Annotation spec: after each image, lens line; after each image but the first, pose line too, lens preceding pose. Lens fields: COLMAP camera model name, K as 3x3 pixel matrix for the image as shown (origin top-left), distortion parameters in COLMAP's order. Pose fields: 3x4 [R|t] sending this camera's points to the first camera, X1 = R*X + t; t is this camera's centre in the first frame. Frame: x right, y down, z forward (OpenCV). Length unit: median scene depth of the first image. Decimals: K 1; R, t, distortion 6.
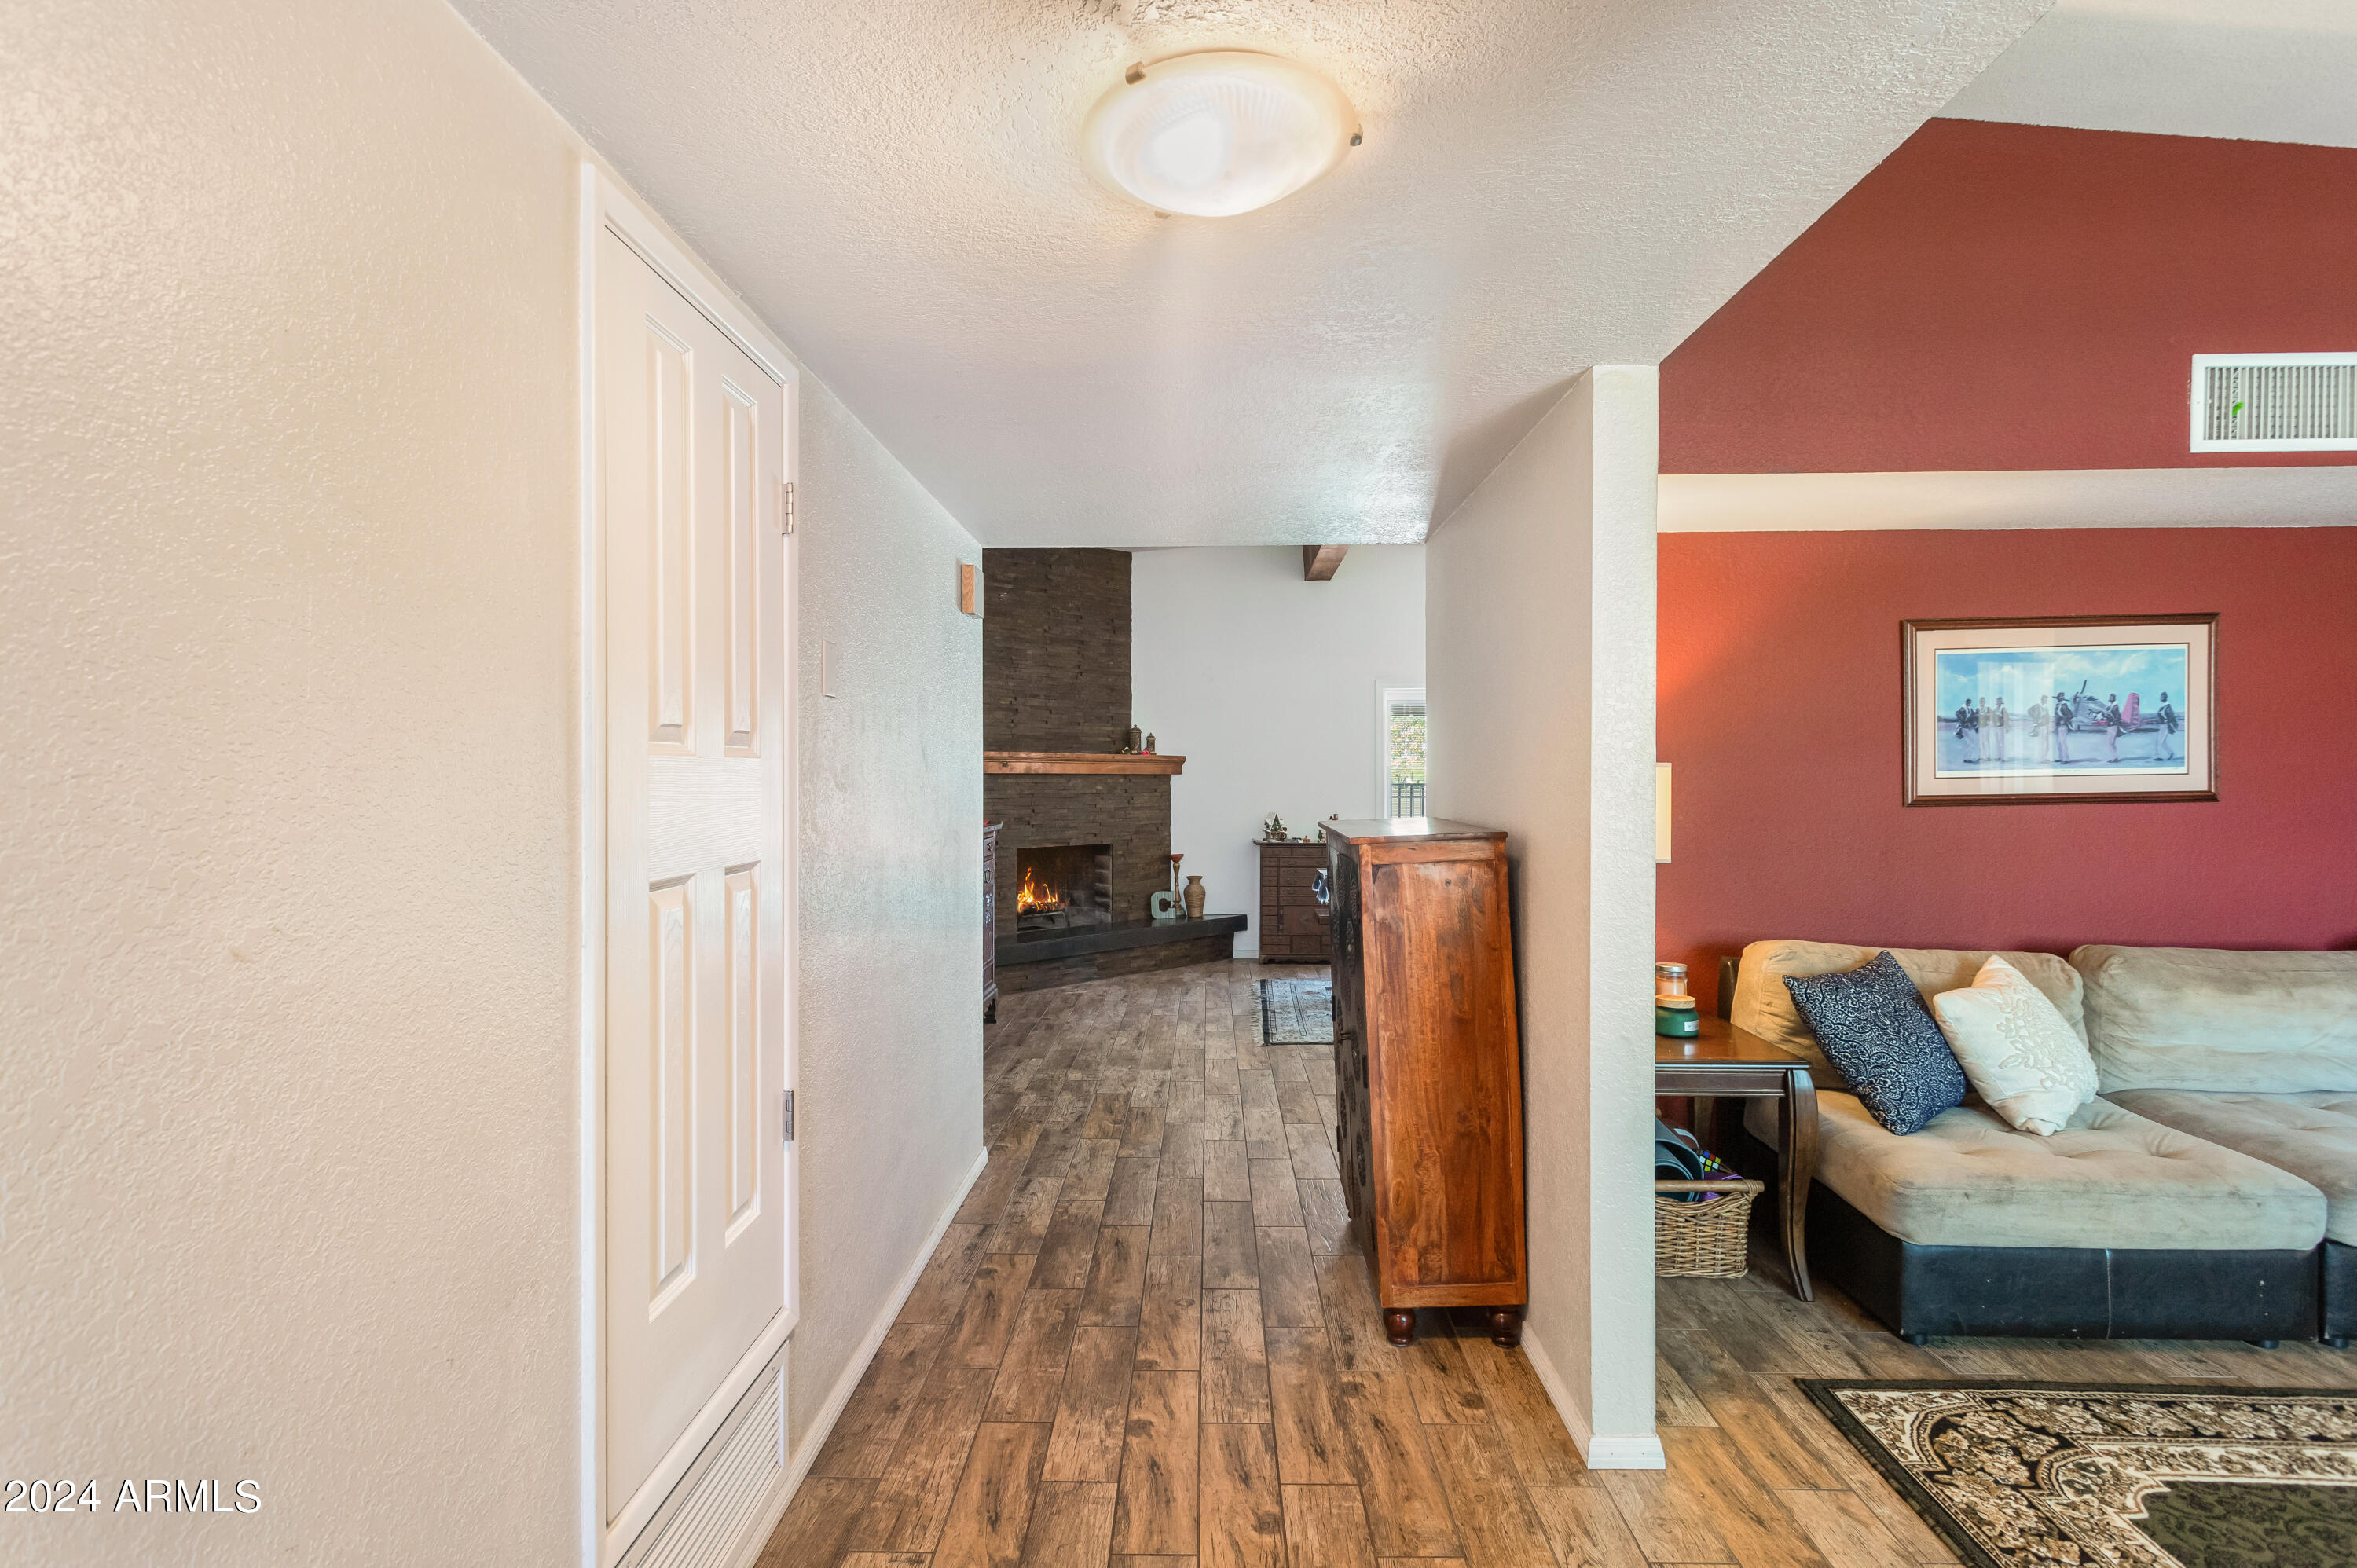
lens RADIAL K [[1148.2, 0, 1172.1], [0, 1148.2, 780.1], [0, 0, 1]] dist [0.000634, 0.002658]
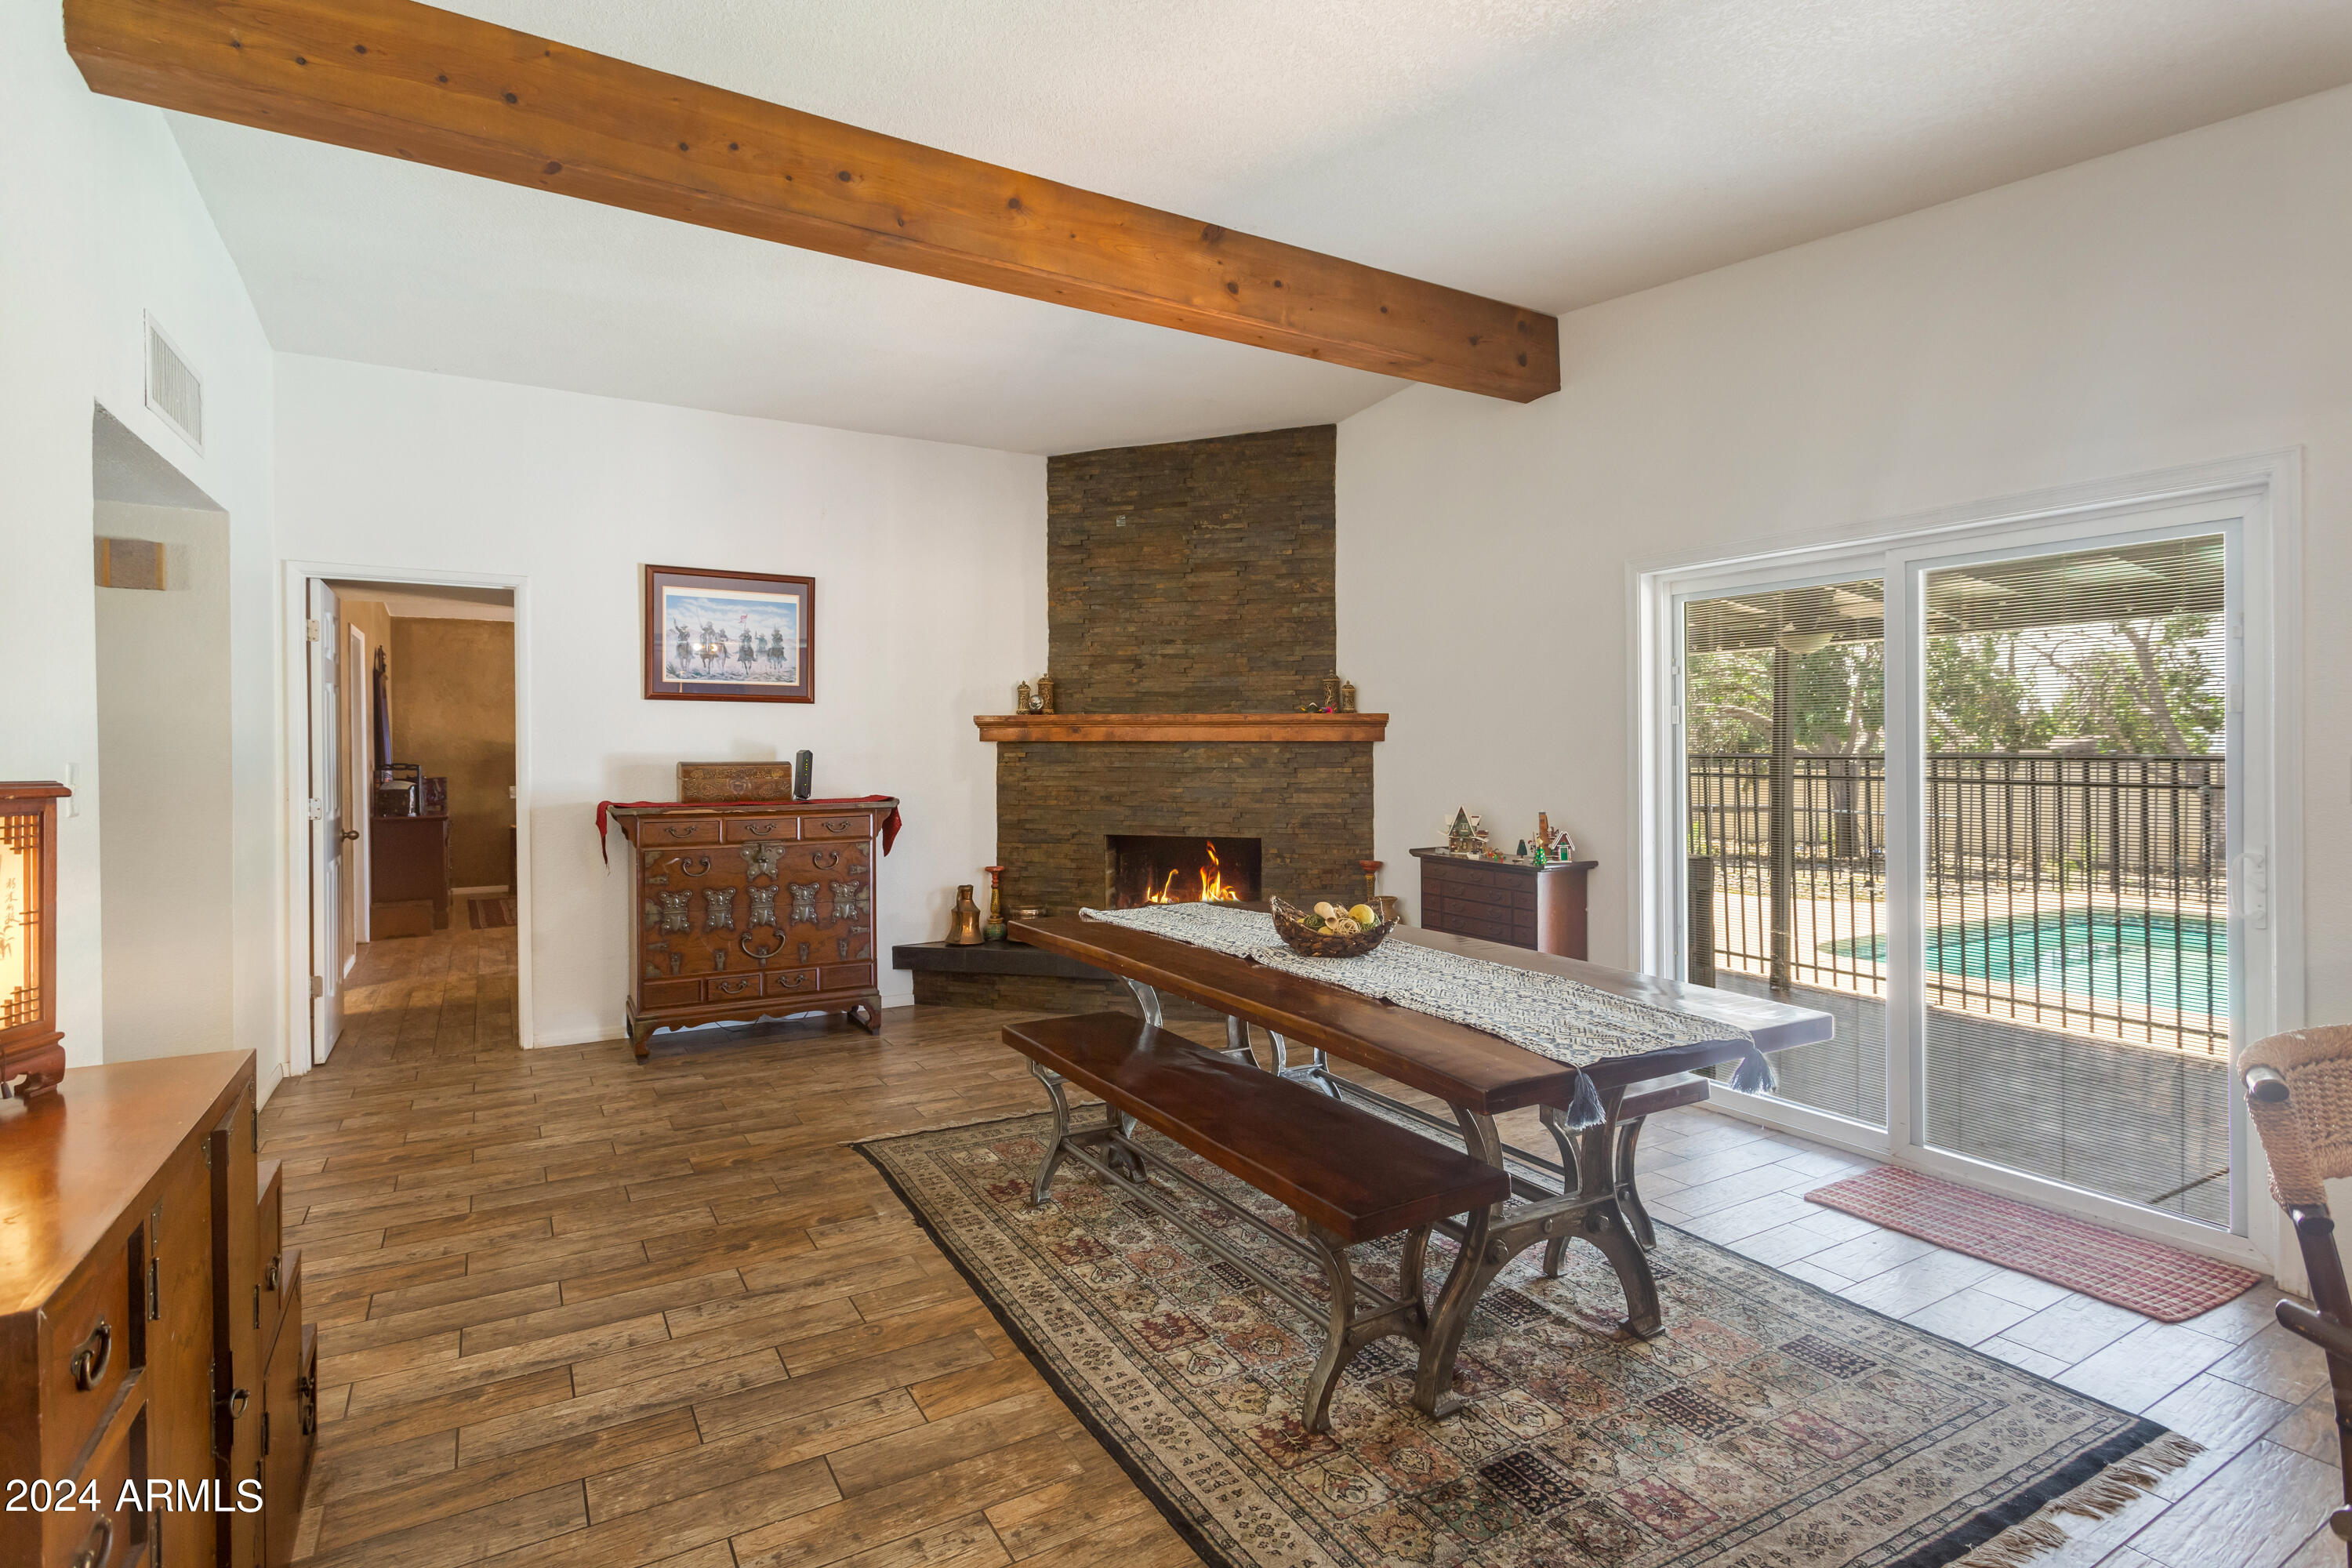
lens RADIAL K [[1145.8, 0, 1149.1], [0, 1145.8, 741.5], [0, 0, 1]] dist [0.000634, 0.002658]
pose [[0.518627, -0.000148, -0.855000, 0.526380], [-0.002647, 0.999995, -0.001779, -0.003602], [0.854996, 0.003186, 0.518624, 0.567482]]
